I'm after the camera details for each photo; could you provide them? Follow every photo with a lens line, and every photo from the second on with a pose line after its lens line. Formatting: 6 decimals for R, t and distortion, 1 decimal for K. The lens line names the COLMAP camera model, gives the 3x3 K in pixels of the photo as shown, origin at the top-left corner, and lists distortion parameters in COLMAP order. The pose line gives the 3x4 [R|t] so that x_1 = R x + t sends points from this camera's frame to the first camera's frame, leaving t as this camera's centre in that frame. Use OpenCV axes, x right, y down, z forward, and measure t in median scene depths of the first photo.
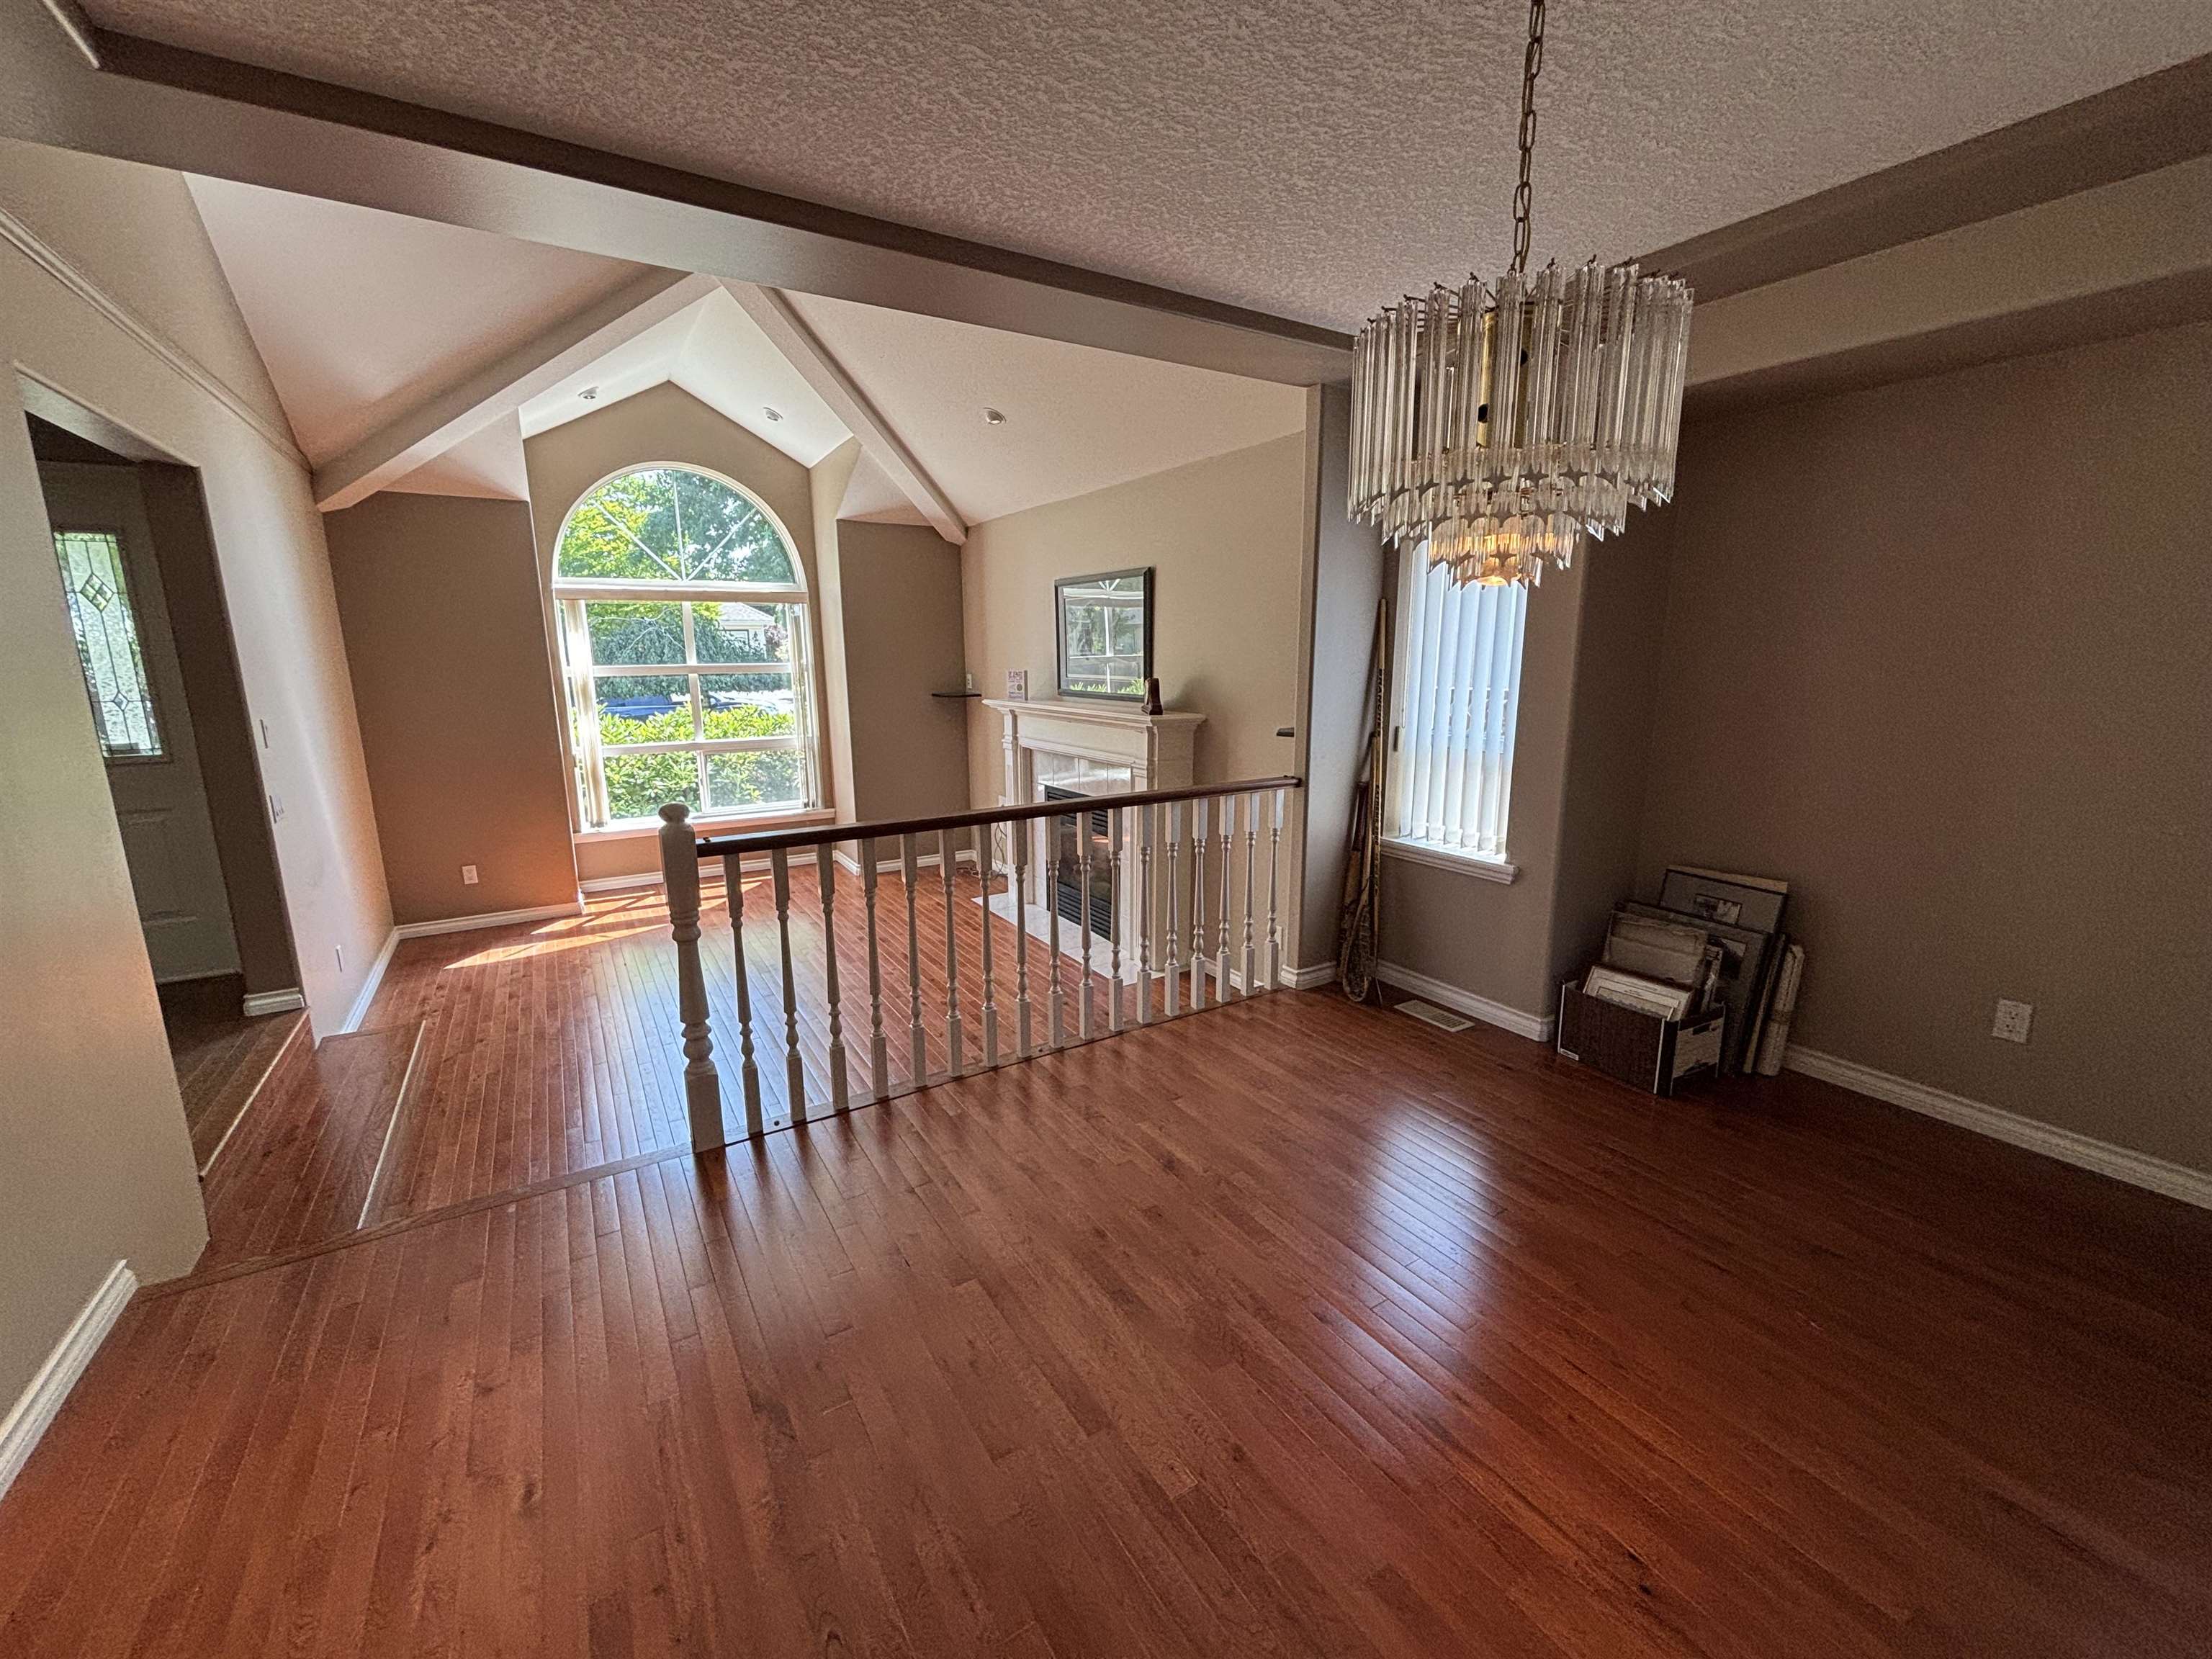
lens RADIAL K [[913.0, 0, 1119.8], [0, 913.0, 840.2], [0, 0, 1]] dist [-0.001227, 0.000272]
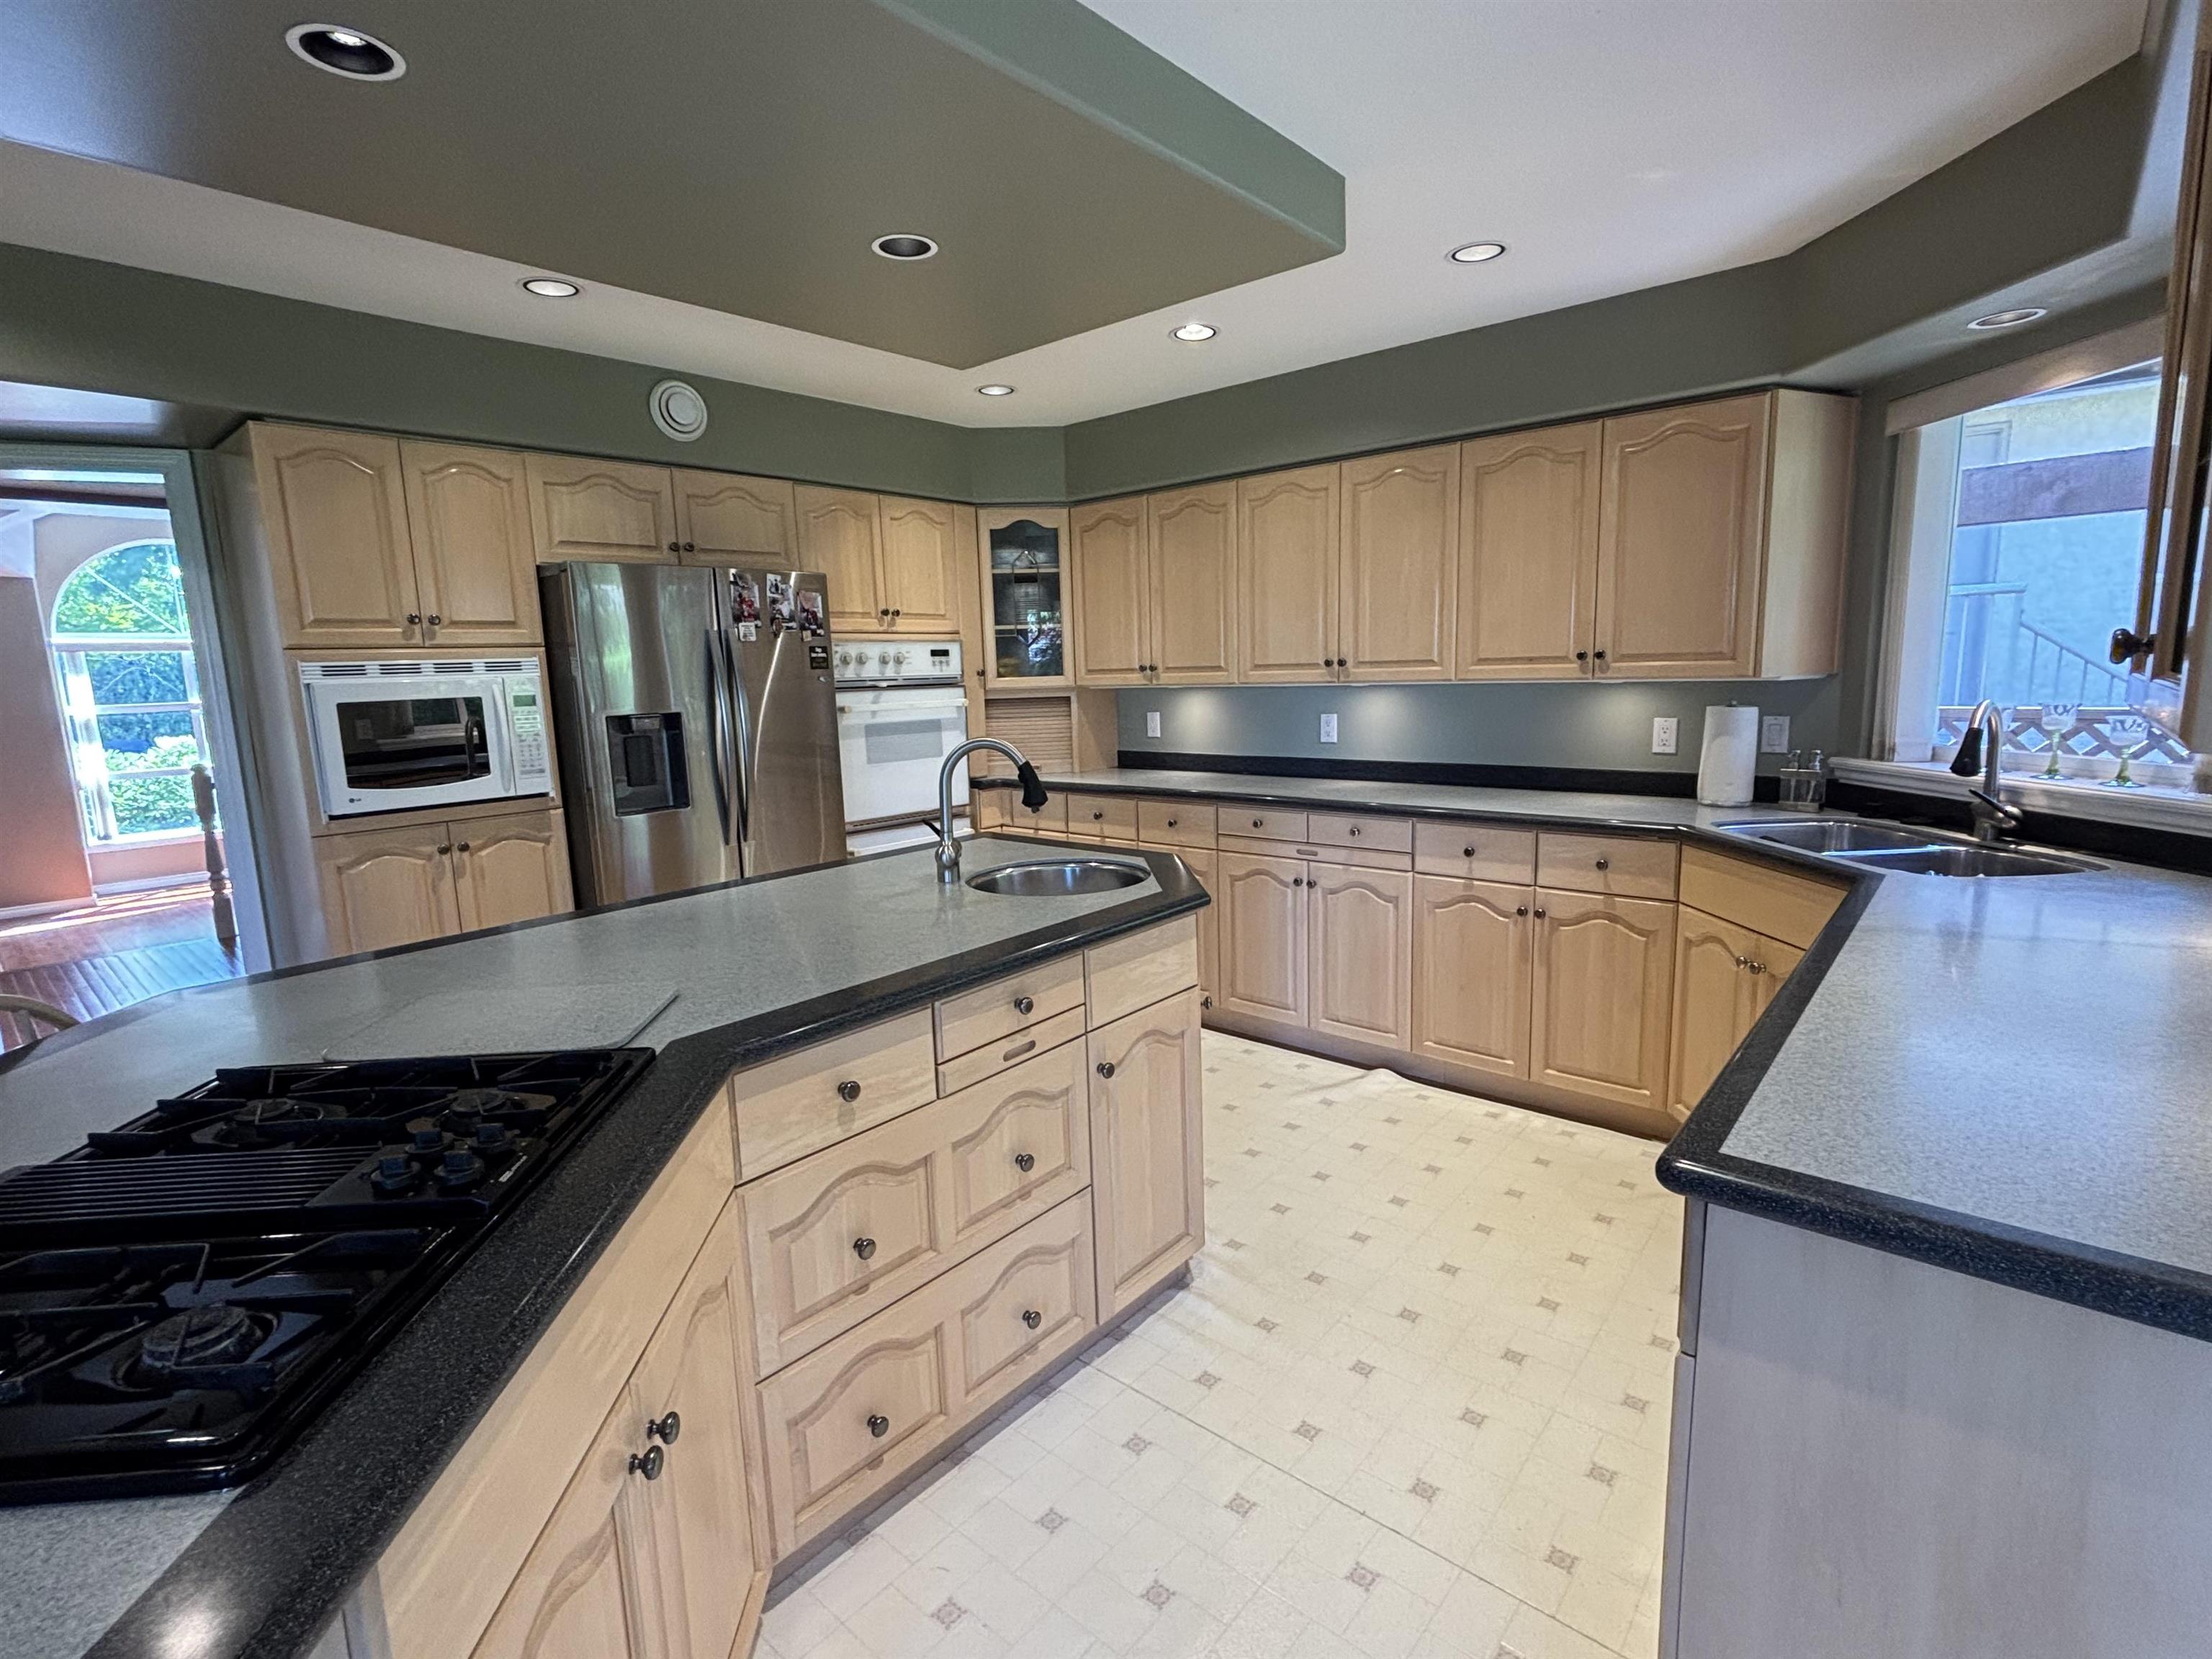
lens RADIAL K [[1045.7, 0, 1154.4], [0, 1045.7, 824.0], [0, 0, 1]] dist [0.003495, -0.000828]
pose [[0.949716, -0.070470, 0.305078, 0.338051], [0.086308, 0.995516, -0.038725, 0.146299], [-0.300981, 0.063108, 0.951540, -0.771583]]
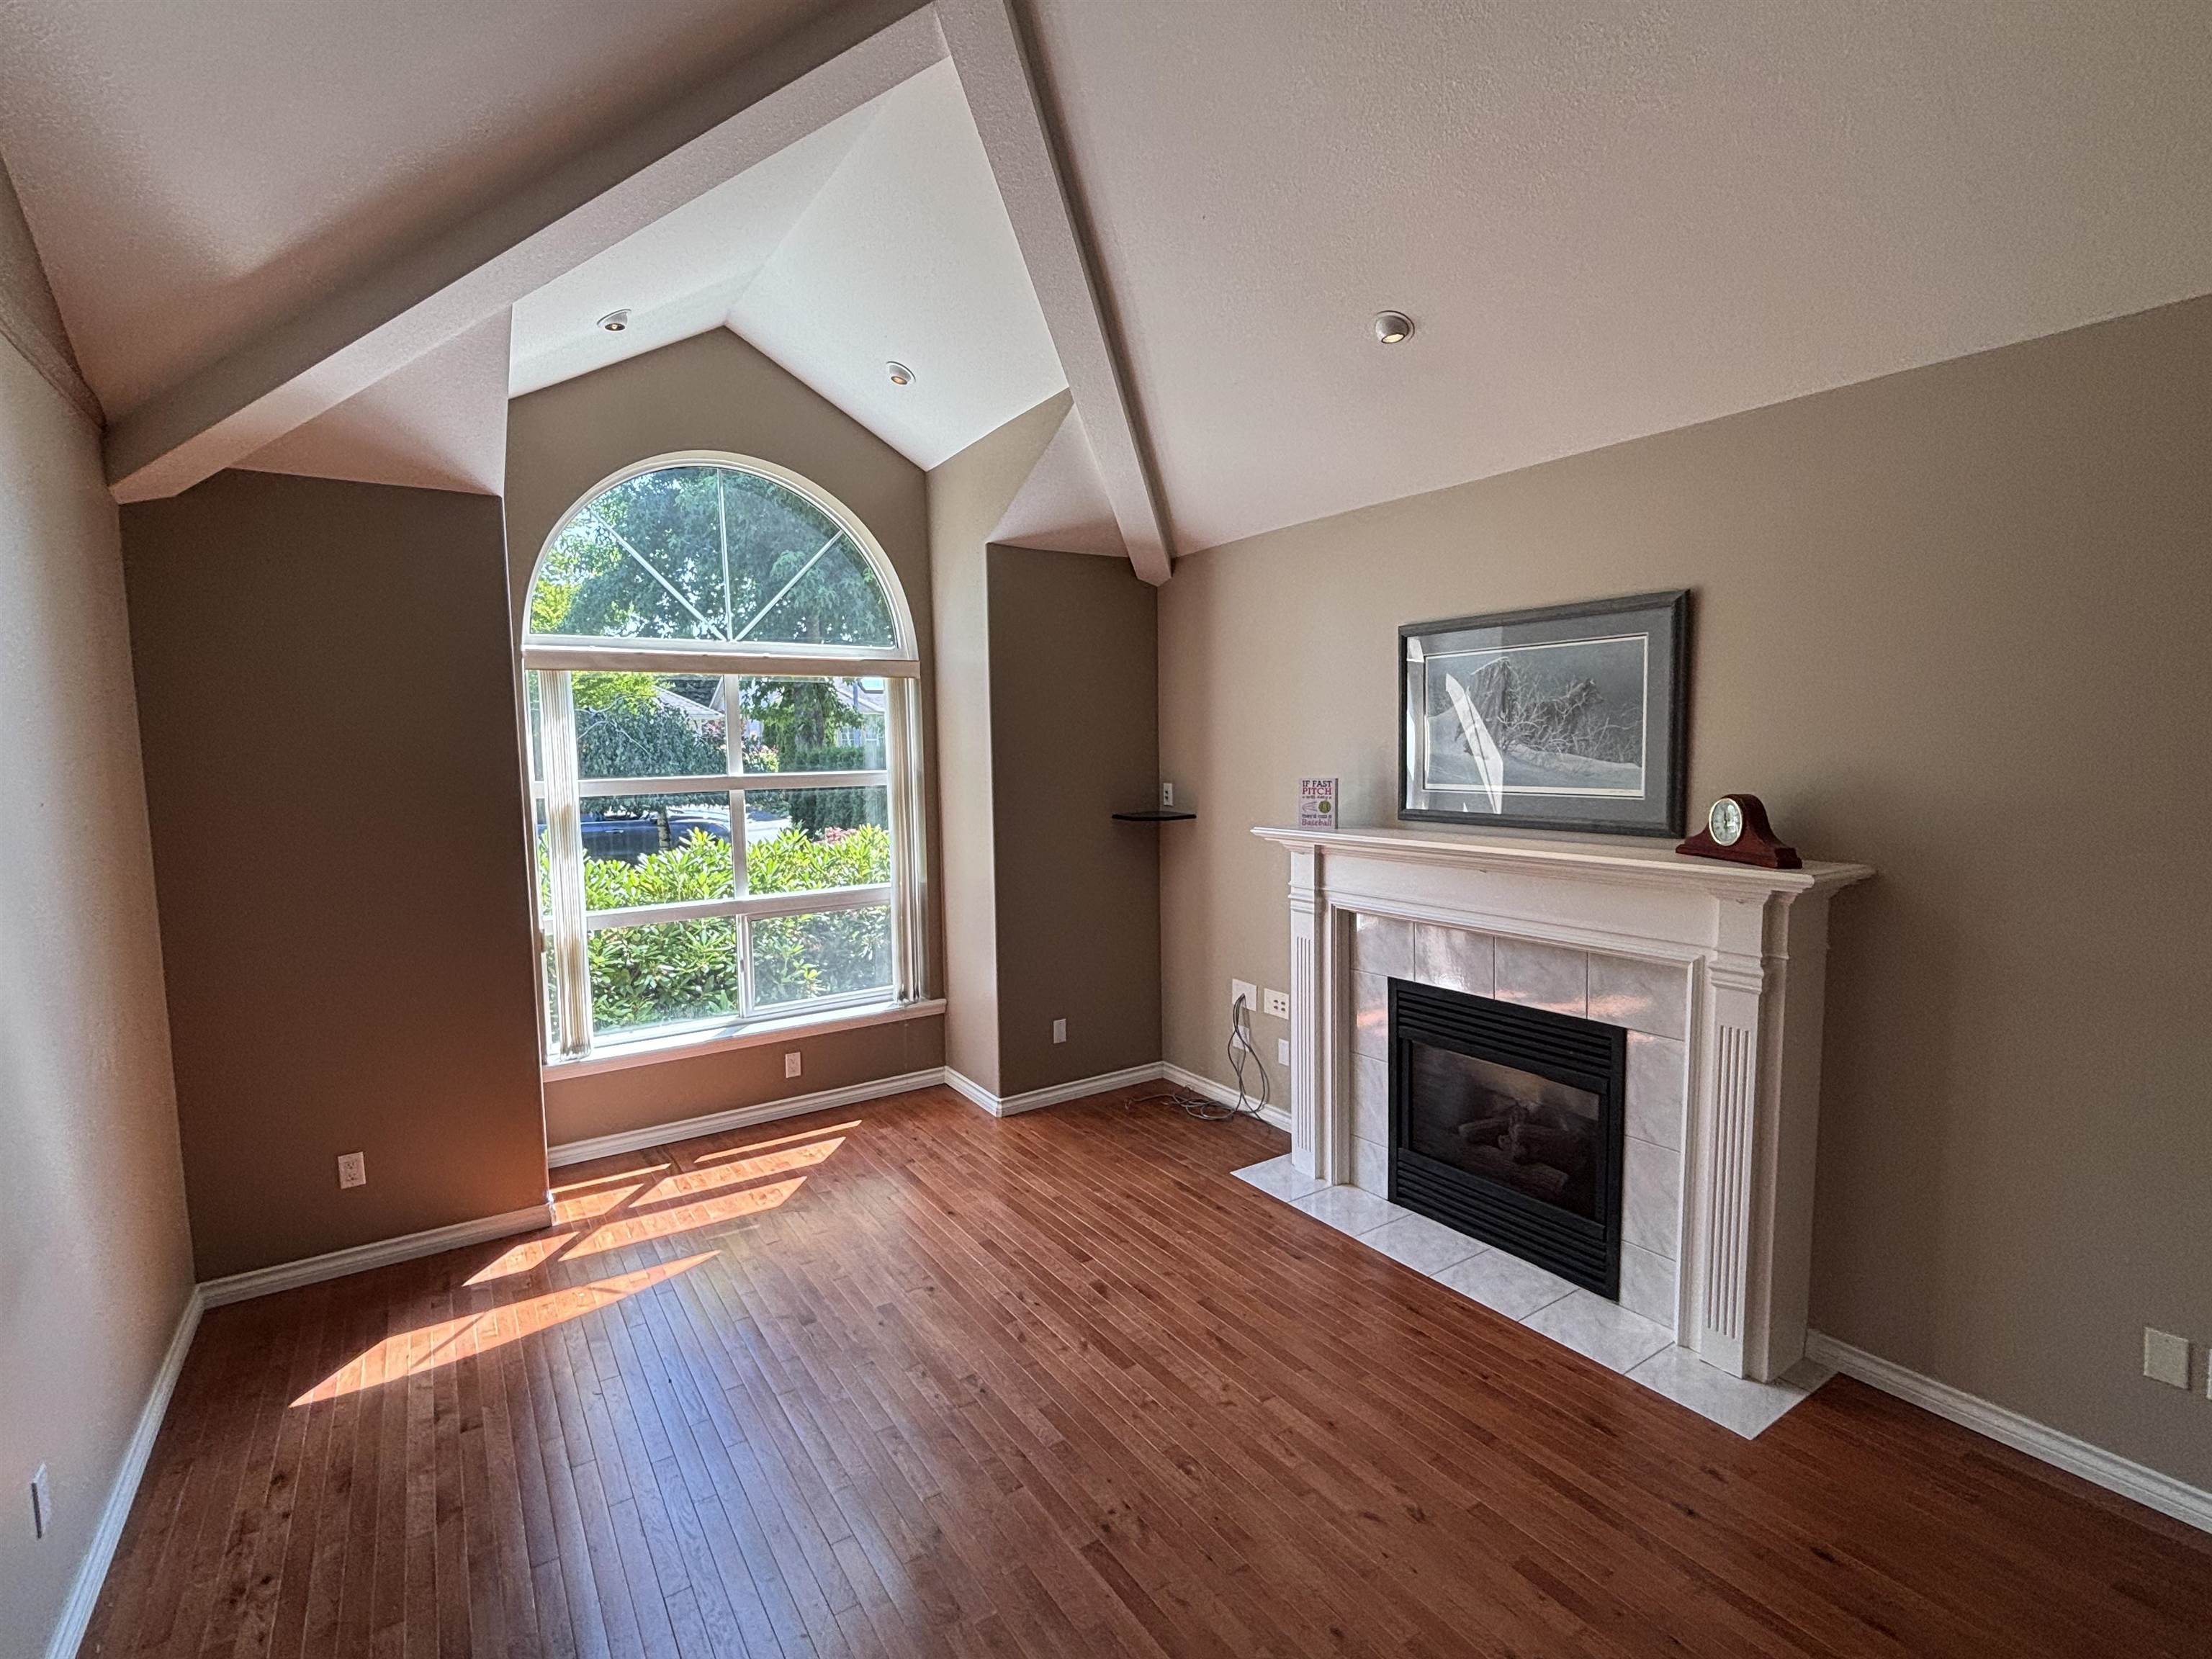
lens RADIAL K [[1045.7, 0, 1113.8], [0, 1045.7, 840.1], [0, 0, 1]] dist [0.003495, -0.000828]
pose [[0.999353, -0.013626, 0.033283, -0.268039], [0.017366, 0.993235, -0.114814, -0.071045], [-0.031494, 0.115318, 0.992829, 0.335977]]
